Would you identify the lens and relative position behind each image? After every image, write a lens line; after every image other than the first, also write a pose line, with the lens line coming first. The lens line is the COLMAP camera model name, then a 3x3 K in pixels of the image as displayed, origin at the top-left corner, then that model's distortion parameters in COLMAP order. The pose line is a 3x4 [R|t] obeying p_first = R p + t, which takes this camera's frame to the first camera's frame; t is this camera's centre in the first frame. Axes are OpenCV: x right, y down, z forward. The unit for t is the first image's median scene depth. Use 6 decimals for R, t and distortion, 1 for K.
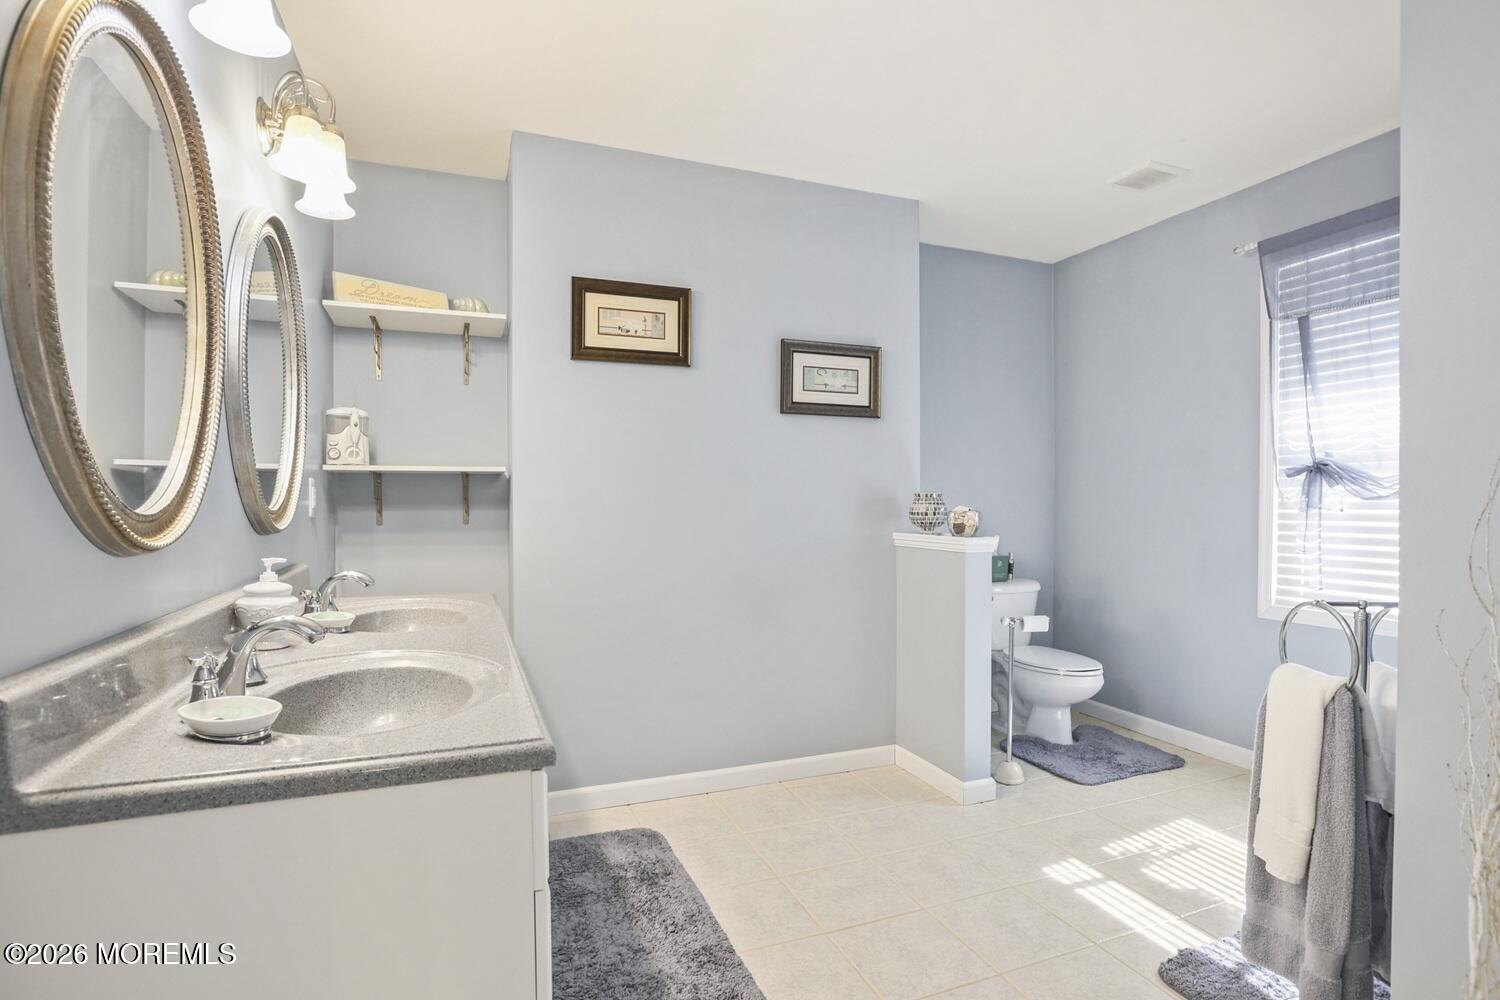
lens RADIAL K [[725.3, 0, 749.6], [0, 725.3, 501.4], [0, 0, 1]] dist [0.000162, 0.000023]
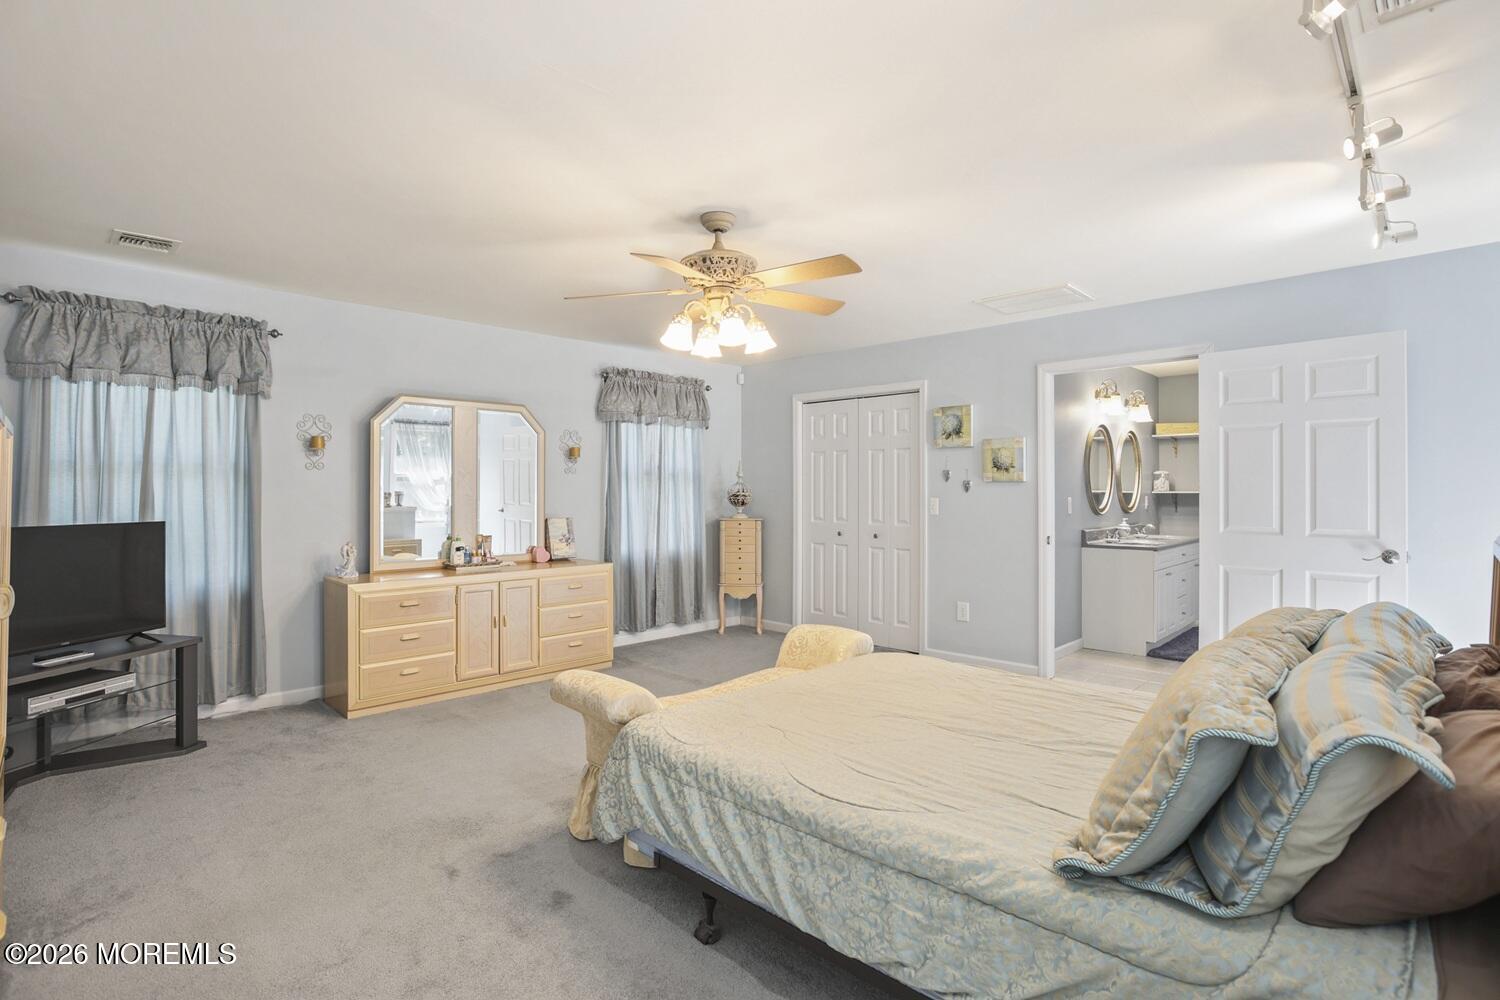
lens RADIAL K [[689.9, 0, 748.7], [0, 689.9, 498.1], [0, 0, 1]] dist [0.000064, 0.000011]
pose [[0.393753, 0.001930, -0.919214, 1.292244], [-0.004073, 0.999992, 0.000355, -0.018688], [0.919207, 0.003604, 0.393758, -1.544382]]
